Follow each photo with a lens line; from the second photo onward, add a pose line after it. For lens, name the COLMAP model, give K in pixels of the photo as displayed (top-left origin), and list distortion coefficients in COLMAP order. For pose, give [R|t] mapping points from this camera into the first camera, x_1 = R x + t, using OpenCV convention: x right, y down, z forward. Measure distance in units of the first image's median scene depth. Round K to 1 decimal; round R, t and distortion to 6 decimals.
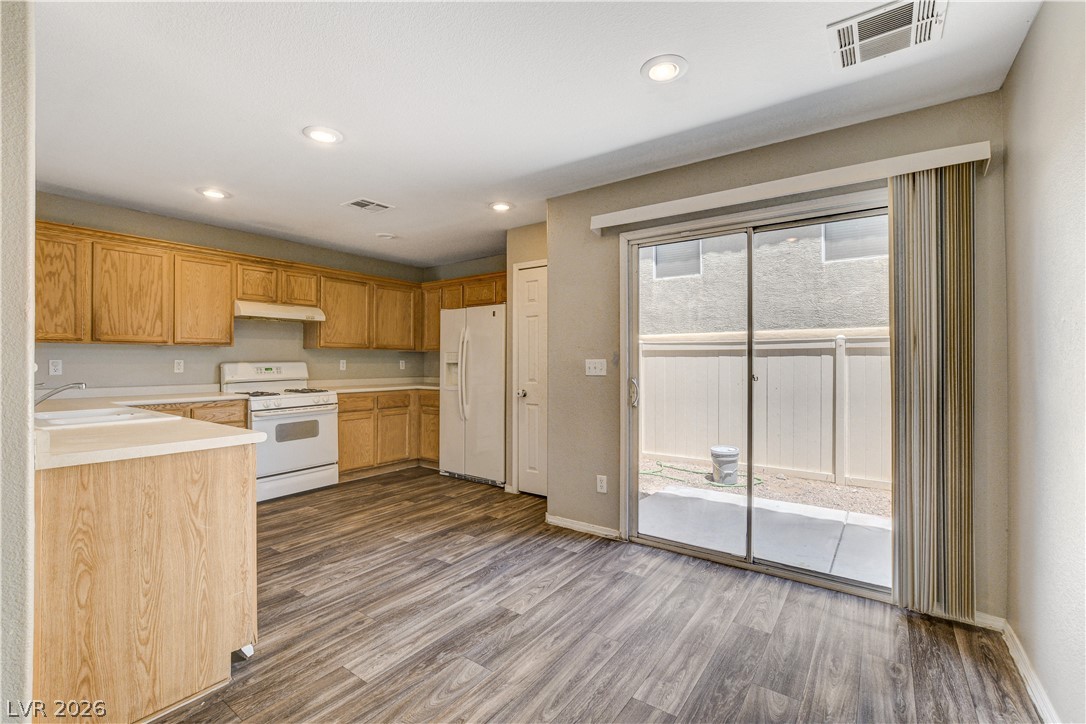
lens RADIAL K [[474.9, 0, 540.7], [0, 474.9, 358.2], [0, 0, 1]] dist [-0.017703, 0.001611]
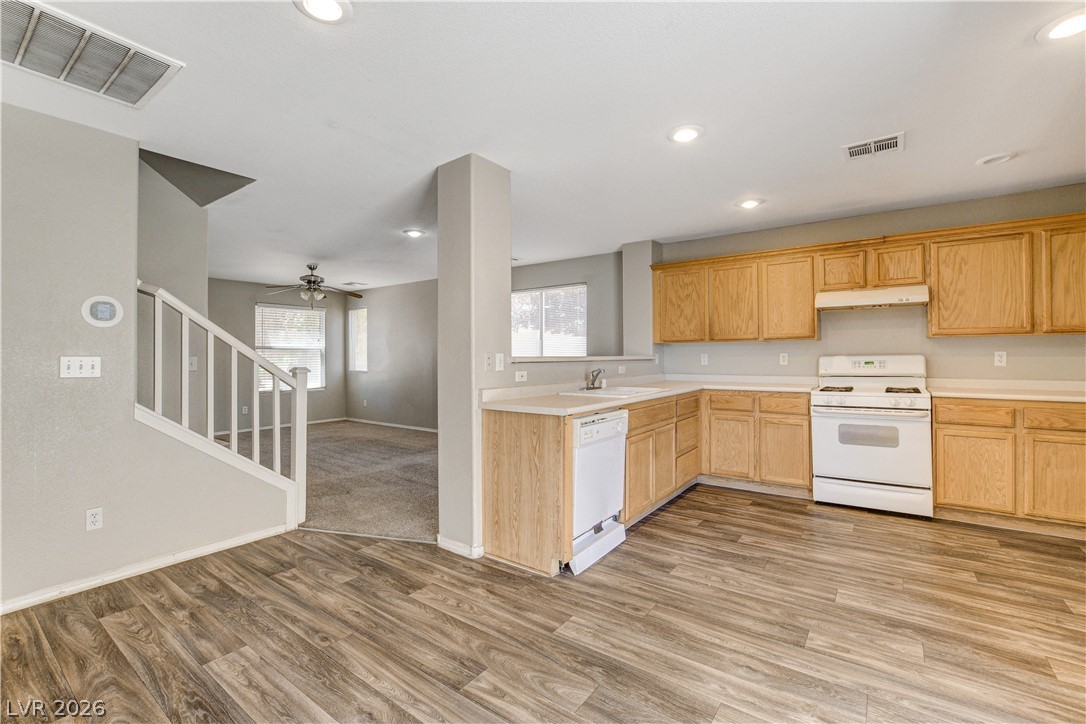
lens RADIAL K [[474.9, 0, 544.7], [0, 474.9, 351.8], [0, 0, 1]] dist [-0.017703, 0.001611]
pose [[-0.008957, -0.008322, -0.999925, 0.398632], [0.012582, 0.999885, -0.008434, 0.002345], [0.999881, -0.012656, -0.008851, 0.494559]]
